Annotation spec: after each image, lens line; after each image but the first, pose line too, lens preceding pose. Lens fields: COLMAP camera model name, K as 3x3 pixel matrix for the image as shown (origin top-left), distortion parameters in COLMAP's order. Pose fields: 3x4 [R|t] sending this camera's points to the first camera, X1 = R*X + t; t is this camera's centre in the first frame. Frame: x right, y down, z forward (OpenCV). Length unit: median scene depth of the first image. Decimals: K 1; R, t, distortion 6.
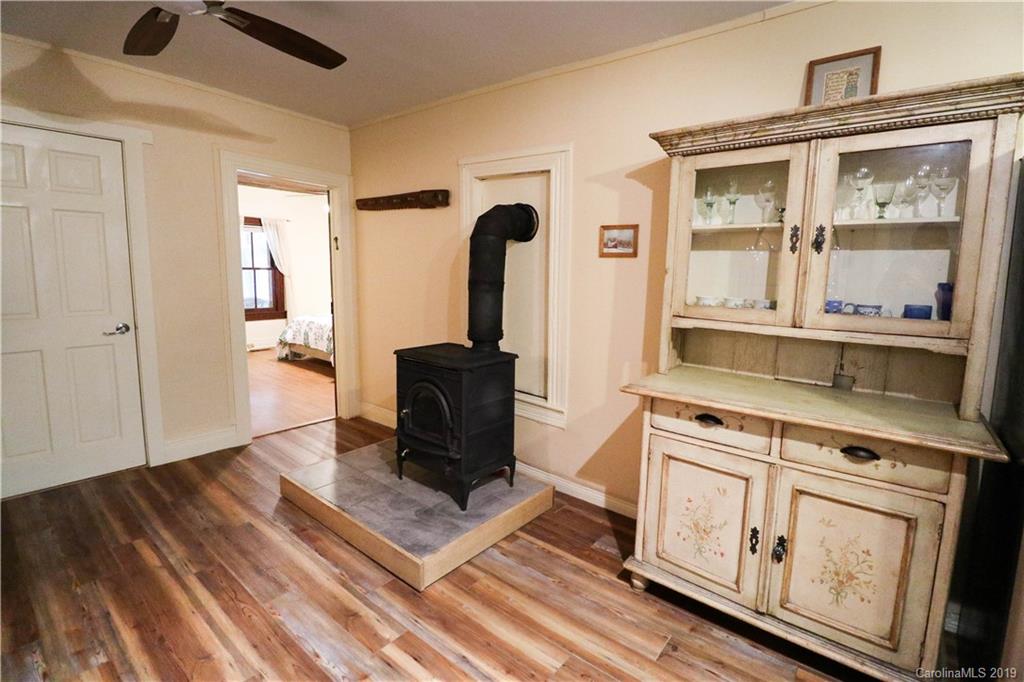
lens RADIAL K [[465.0, 0, 514.7], [0, 465.0, 325.7], [0, 0, 1]] dist [-0.001581, -0.012626]
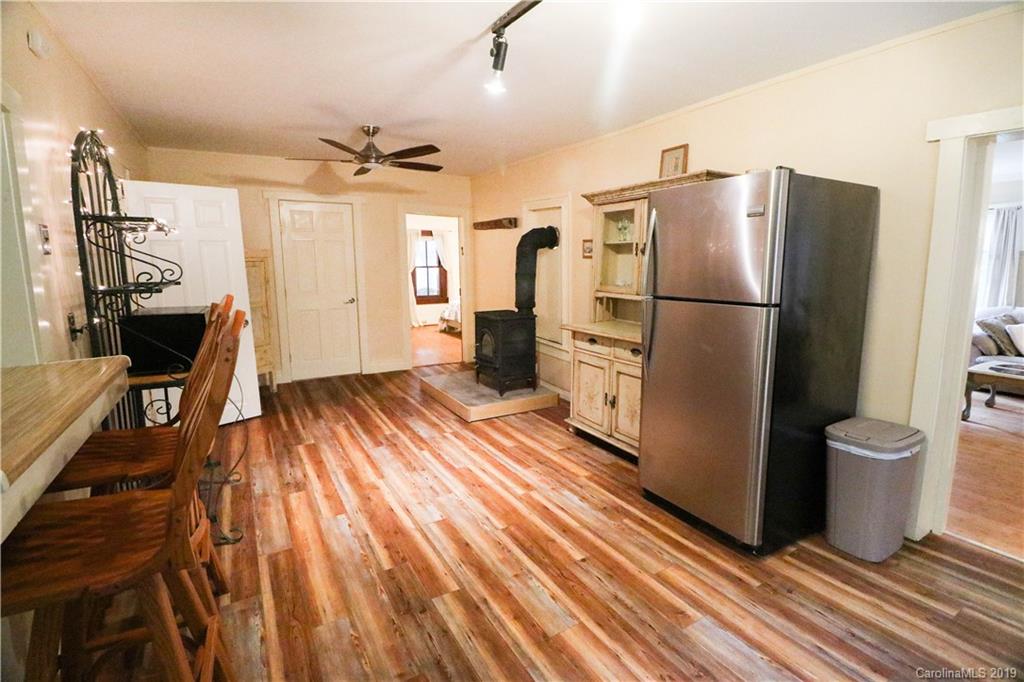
lens RADIAL K [[465.0, 0, 514.7], [0, 465.0, 325.7], [0, 0, 1]] dist [-0.001581, -0.012626]
pose [[0.936550, 0.024752, -0.349659, 0.614385], [-0.019892, 0.999649, 0.017484, 0.082764], [0.349969, -0.009420, 0.936714, -0.762187]]
